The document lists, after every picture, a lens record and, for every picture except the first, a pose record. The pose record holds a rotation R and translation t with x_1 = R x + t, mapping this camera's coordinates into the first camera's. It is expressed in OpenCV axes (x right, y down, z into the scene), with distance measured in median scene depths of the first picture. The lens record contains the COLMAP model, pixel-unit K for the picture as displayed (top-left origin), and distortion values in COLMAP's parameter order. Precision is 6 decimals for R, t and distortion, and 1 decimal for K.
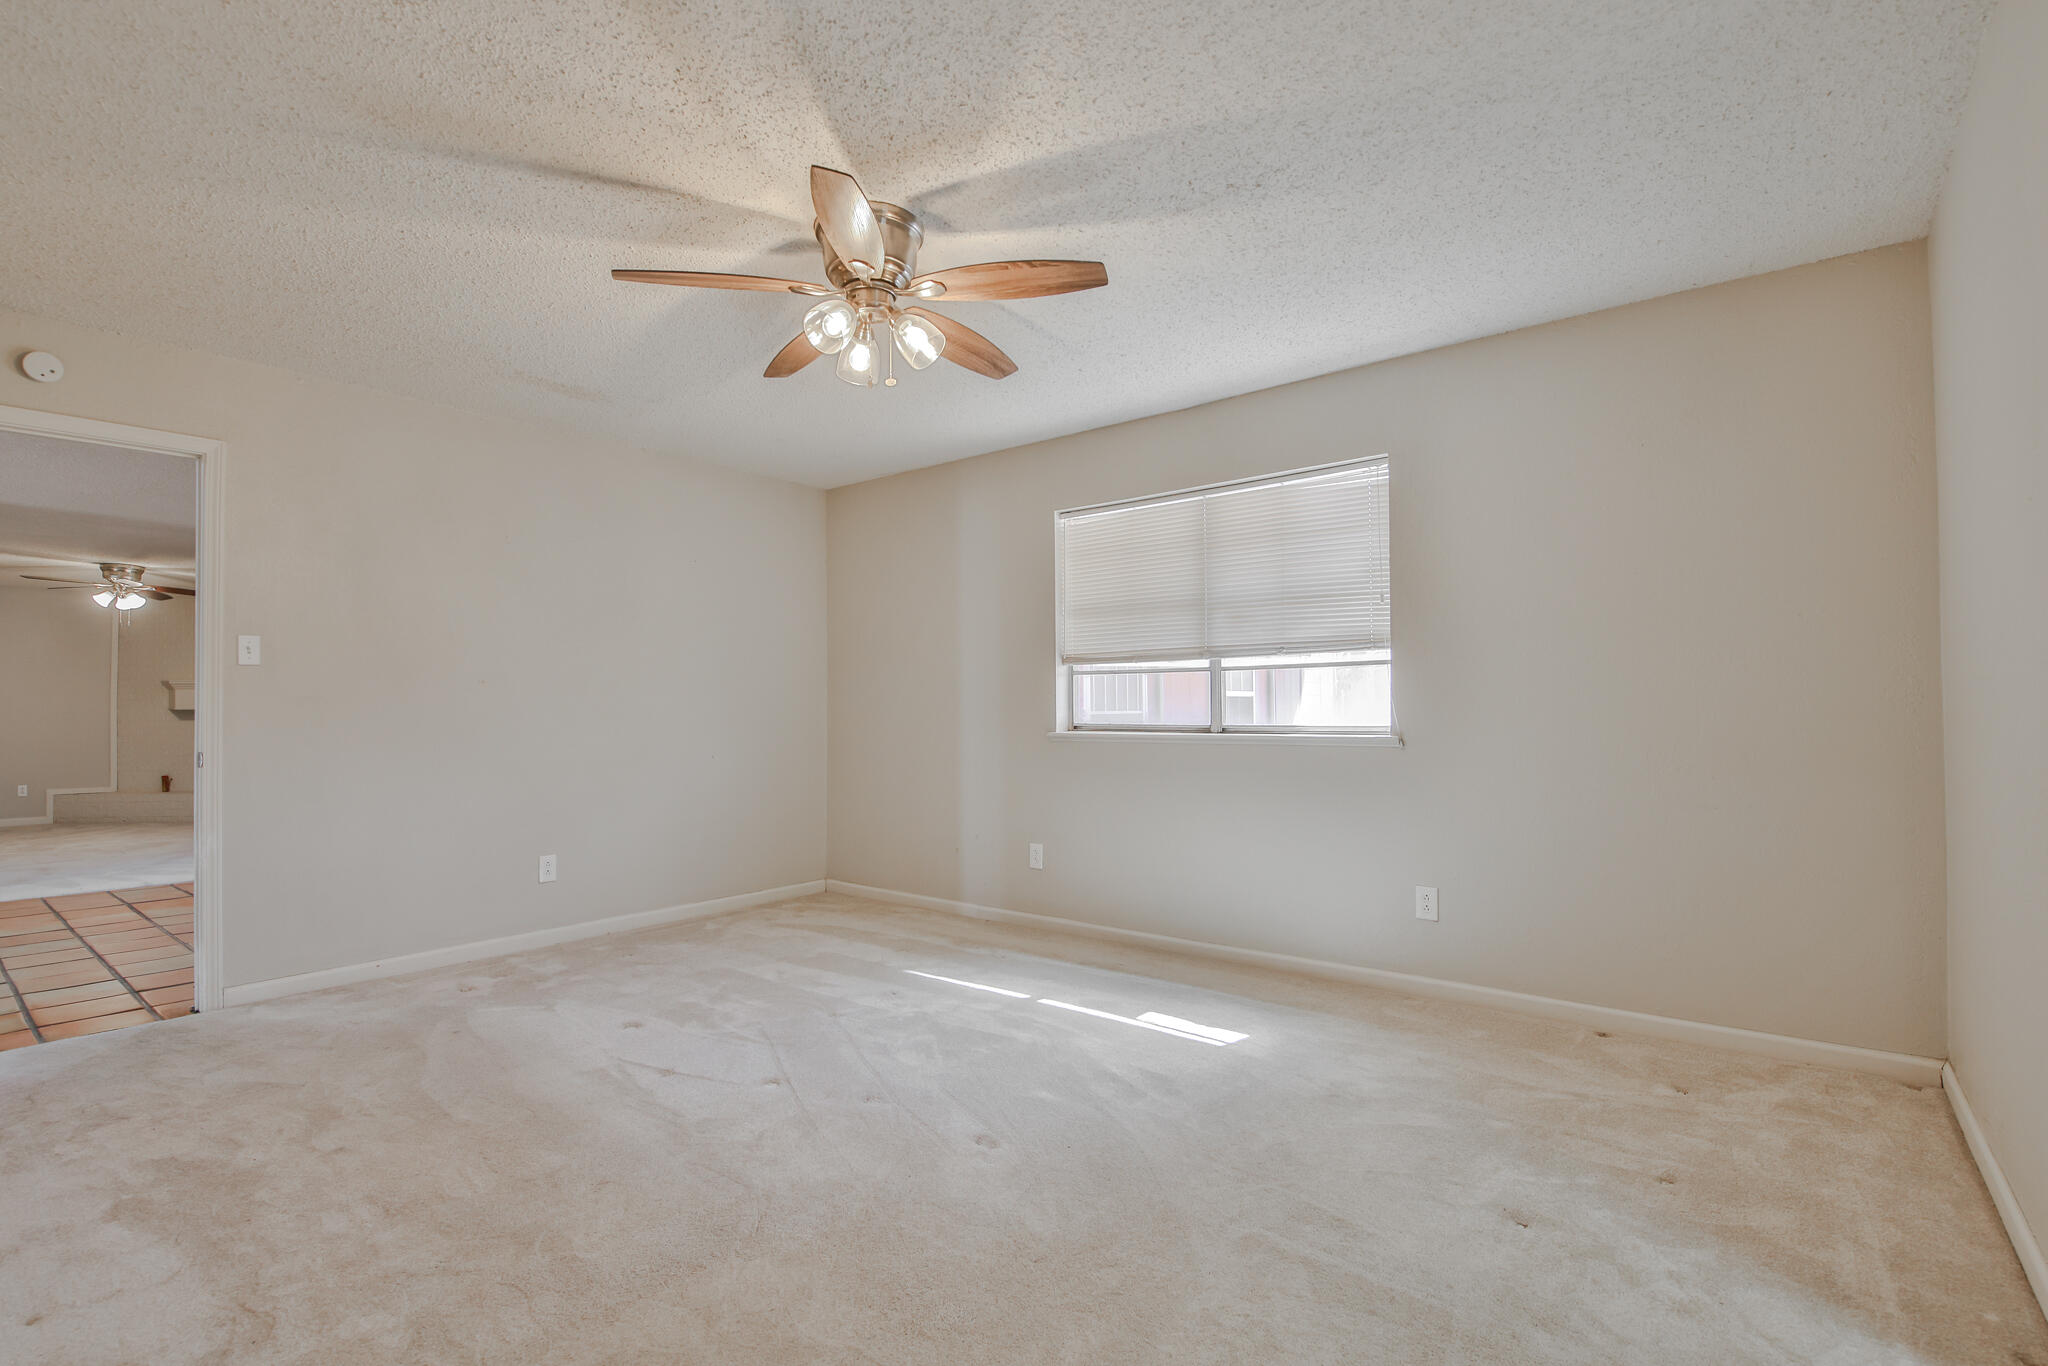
lens RADIAL K [[938.3, 0, 1024.0], [0, 938.3, 683.0], [0, 0, 1]] dist [-0.004238, -0.008097]
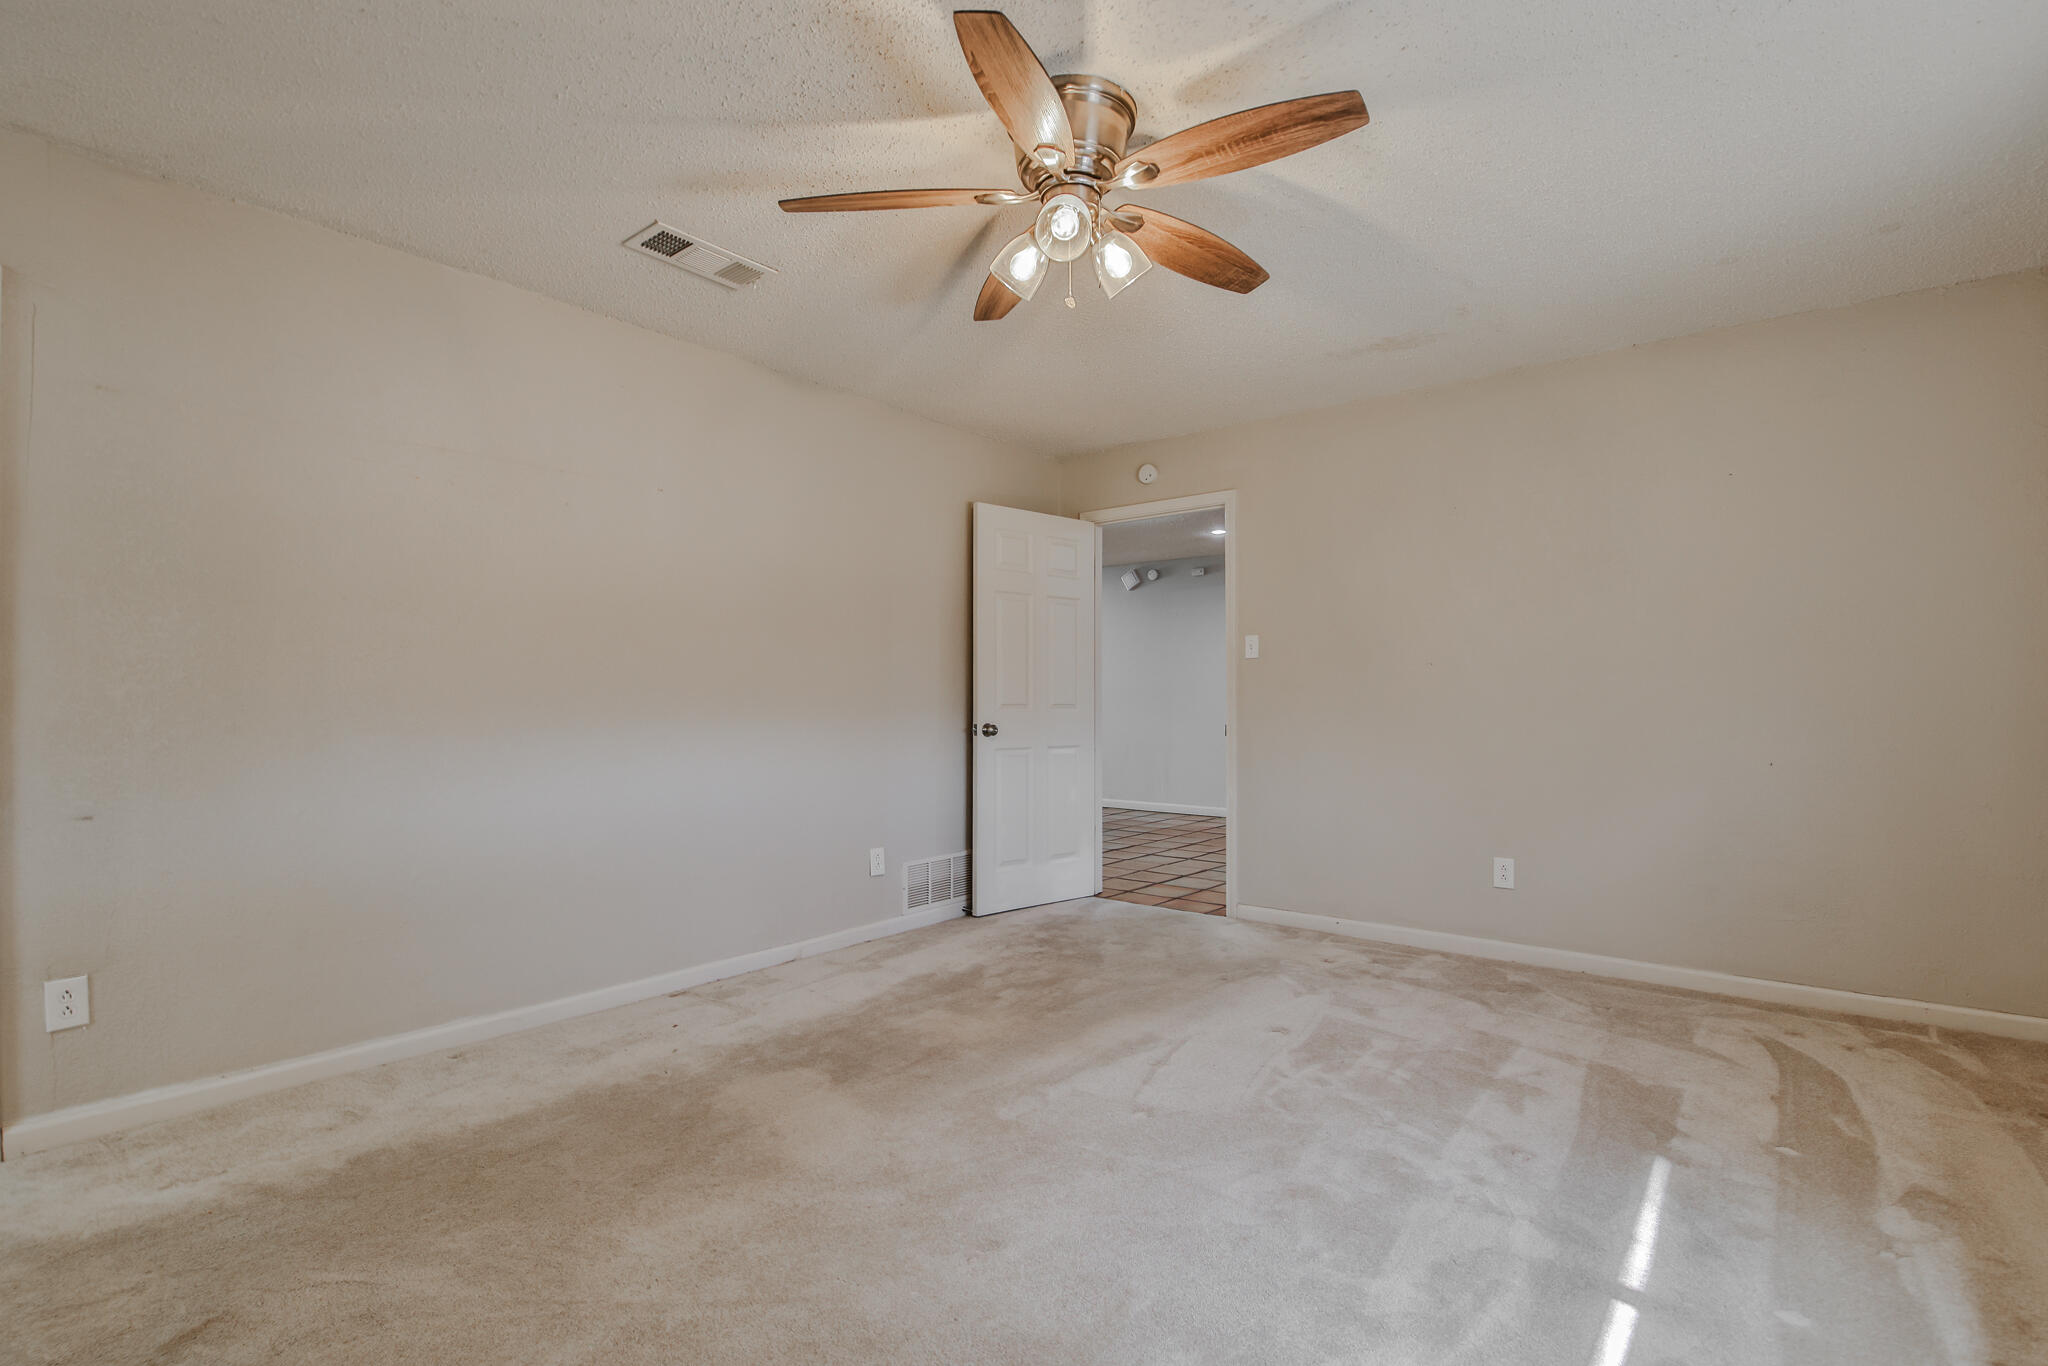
lens RADIAL K [[939.0, 0, 1015.3], [0, 939.0, 687.4], [0, 0, 1]] dist [0.001278, -0.008608]
pose [[0.013848, -0.005646, -0.999888, 0.476005], [0.022151, 0.999740, -0.005338, 0.021287], [0.999659, -0.022074, 0.013969, 0.675009]]
